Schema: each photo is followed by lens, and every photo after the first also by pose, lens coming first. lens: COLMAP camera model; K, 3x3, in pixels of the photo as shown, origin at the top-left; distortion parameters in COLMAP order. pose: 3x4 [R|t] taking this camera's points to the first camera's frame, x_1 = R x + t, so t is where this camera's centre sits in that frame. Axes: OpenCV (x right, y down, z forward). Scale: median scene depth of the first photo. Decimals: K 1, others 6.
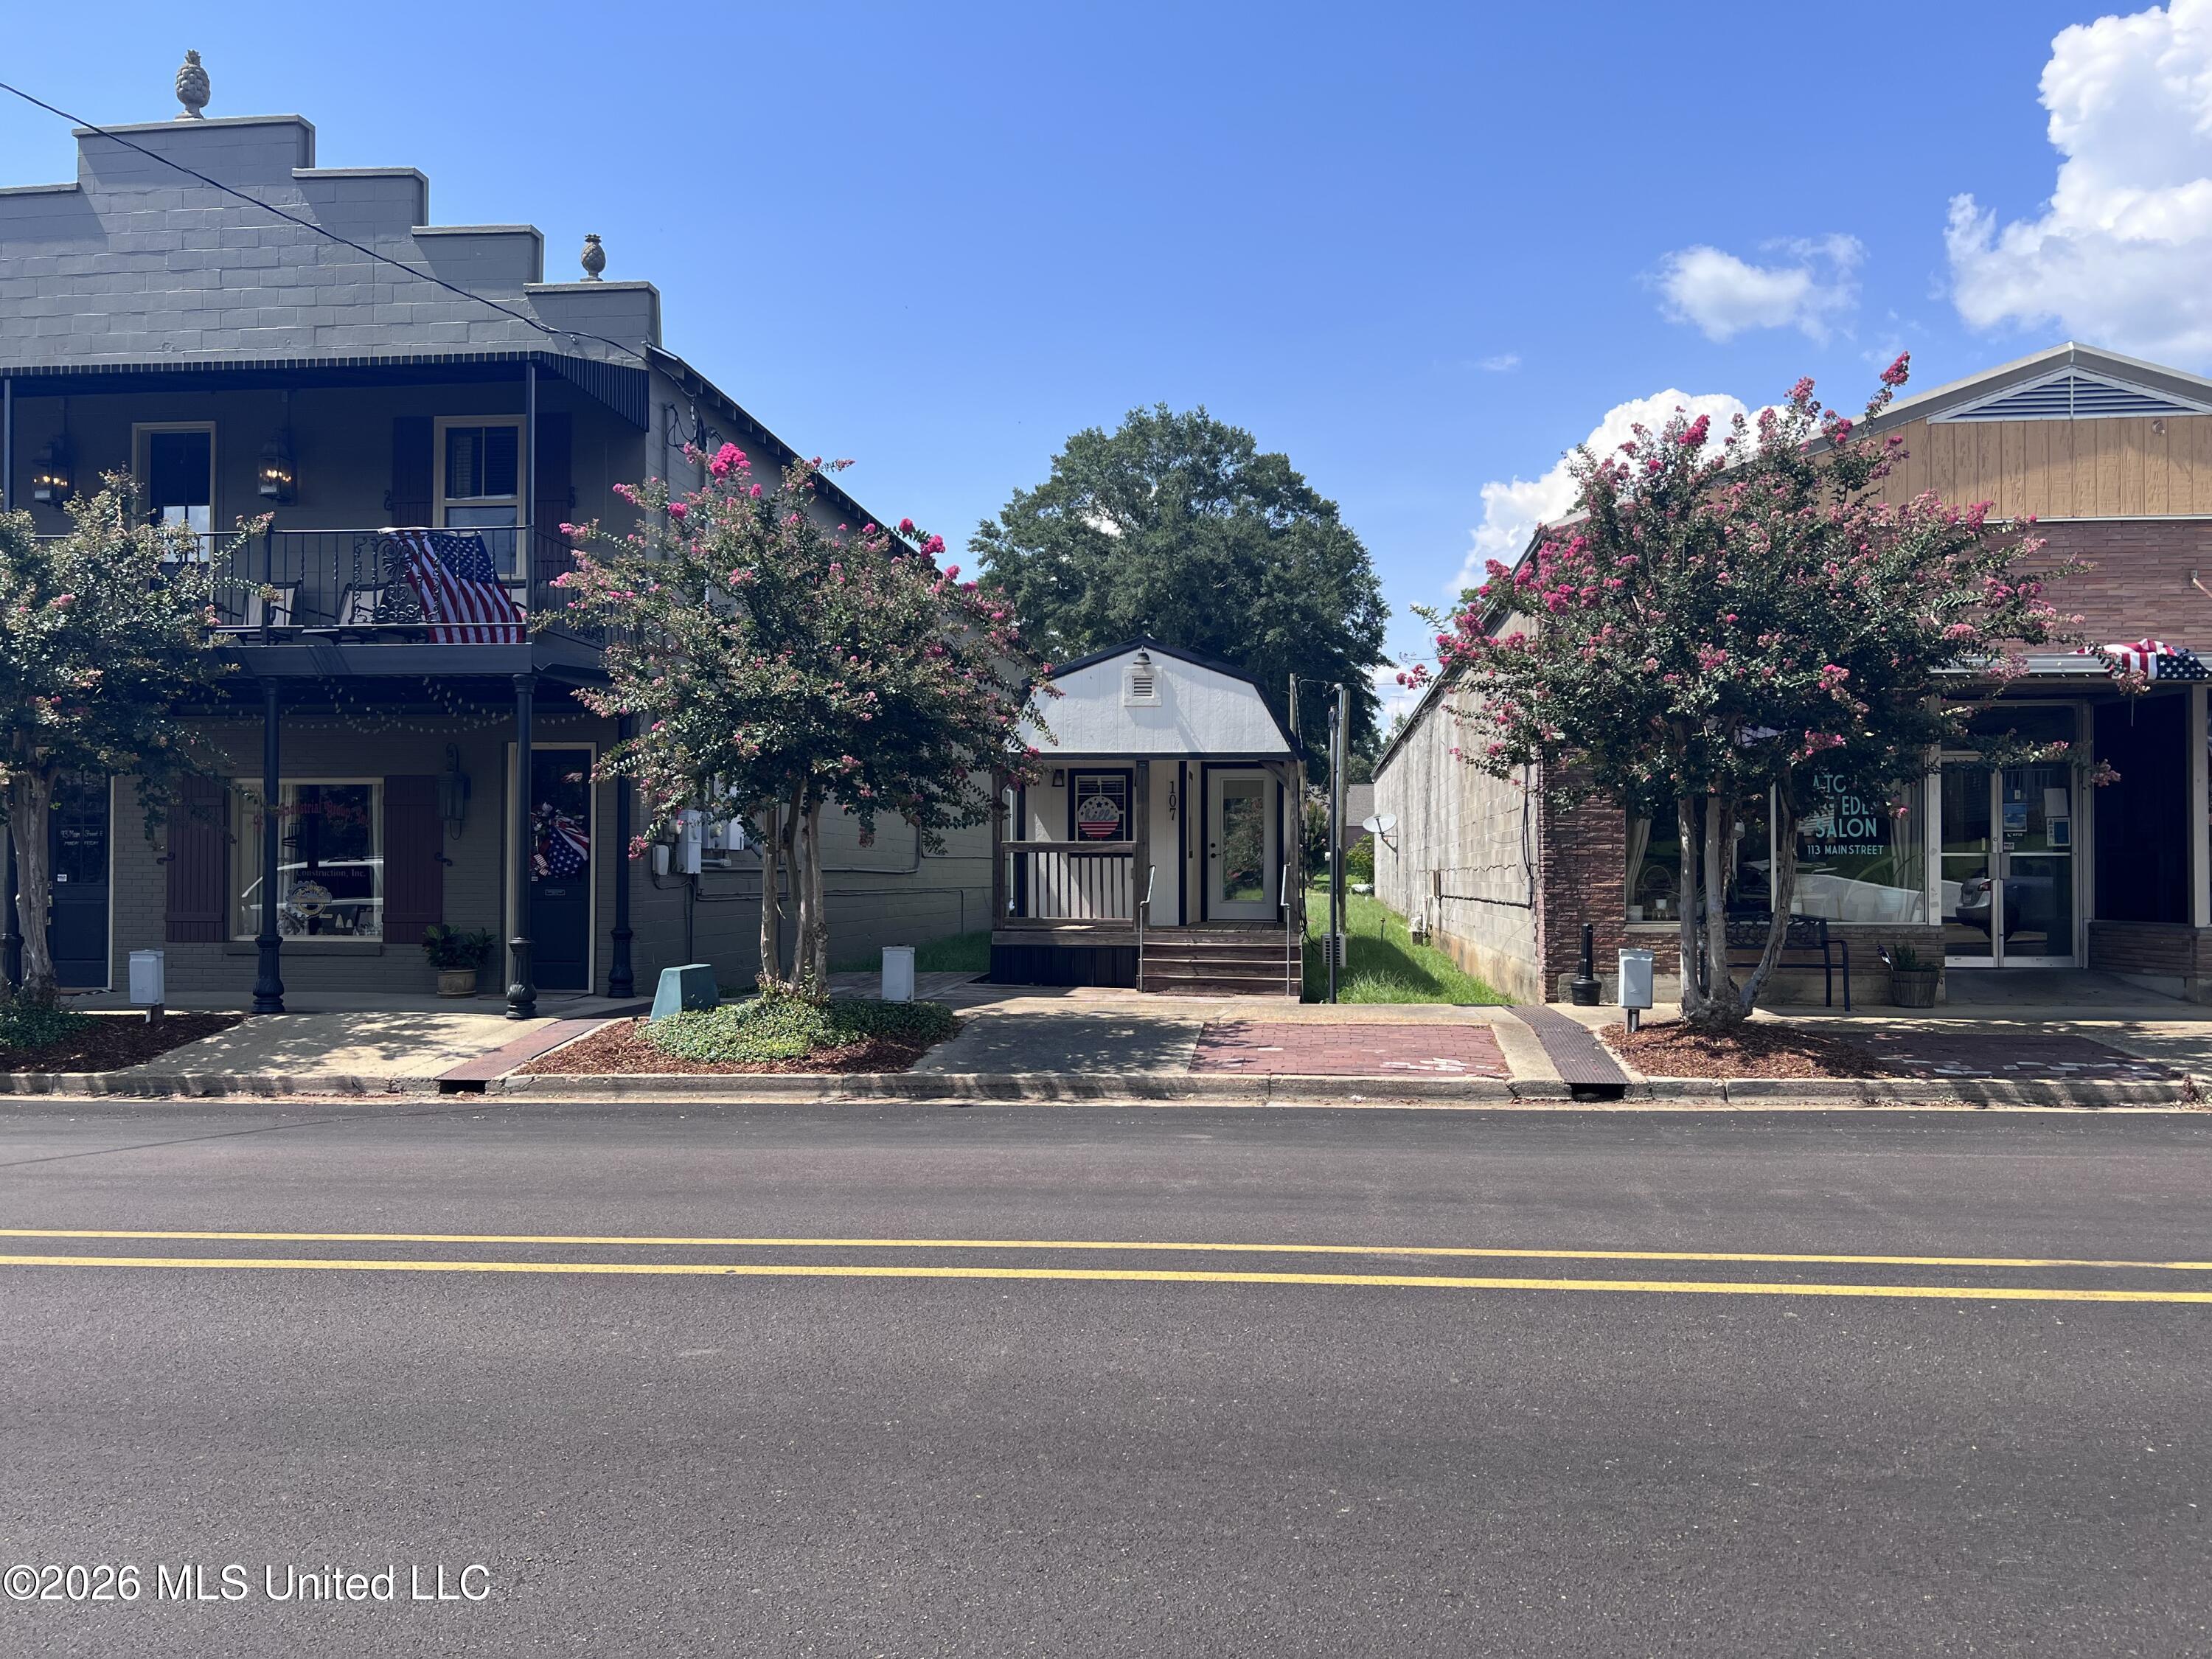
lens RADIAL K [[1689.1, 0, 1111.2], [0, 1689.1, 862.7], [0, 0, 1]] dist [0.302544, 0.000059]
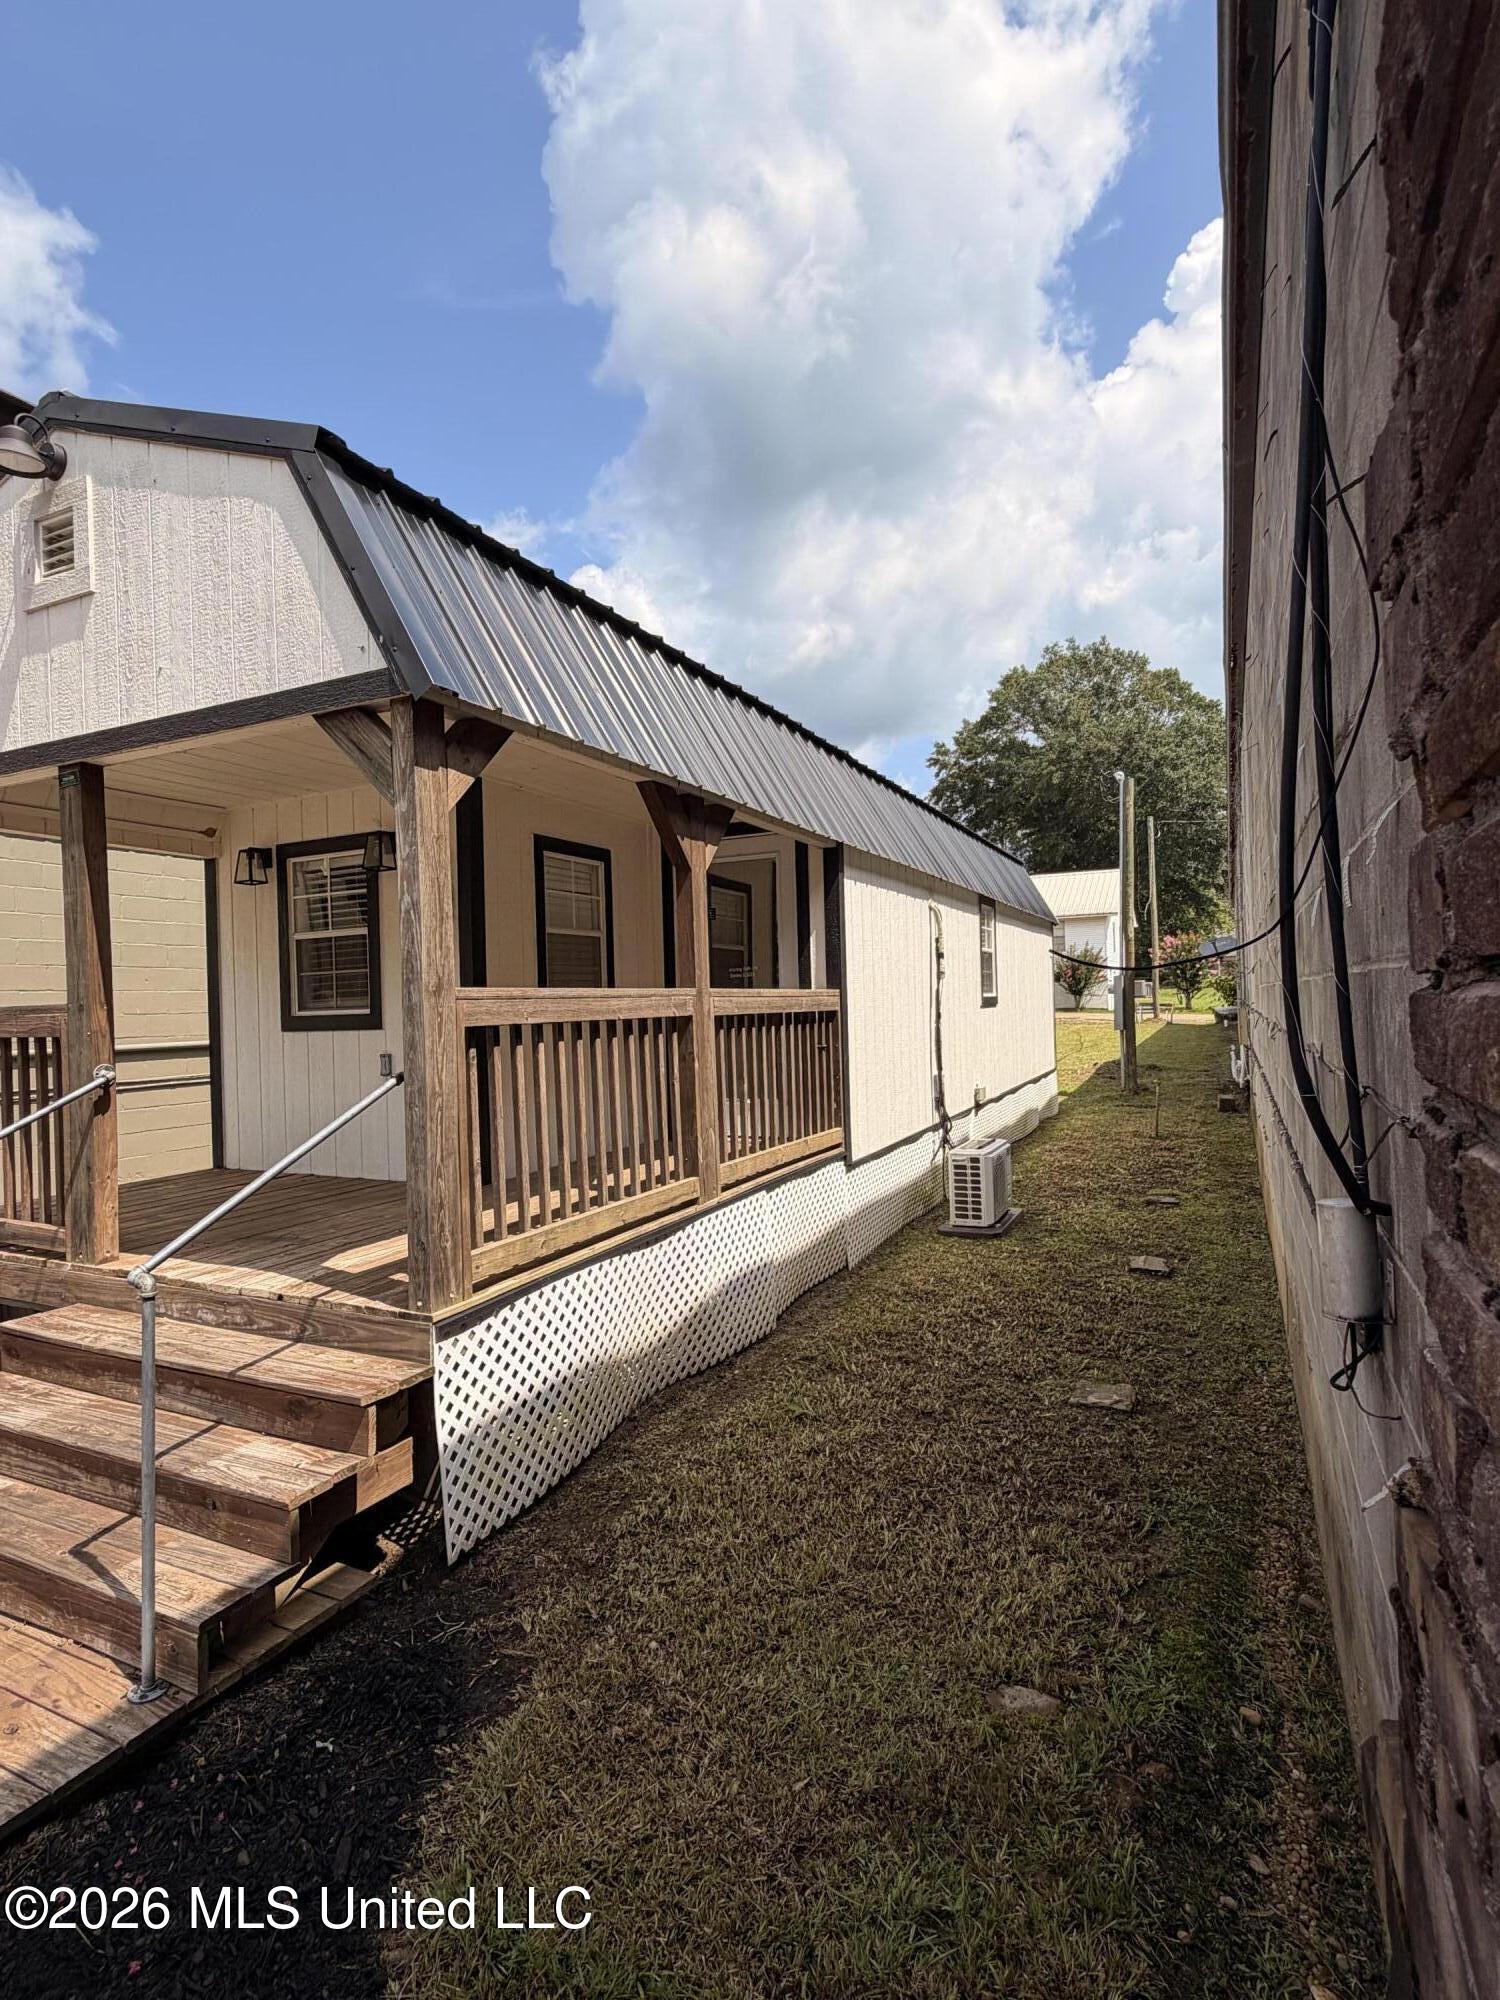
lens RADIAL K [[1010.9, 0, 750.0], [0, 1010.9, 1000.0], [0, 0, 1]] dist [-0.004158, -0.001159]
pose [[0.942425, -0.033125, -0.332772, 0.048535], [0.035837, 0.999356, 0.002015, -0.002004], [0.332491, -0.013825, 0.943005, 0.195212]]
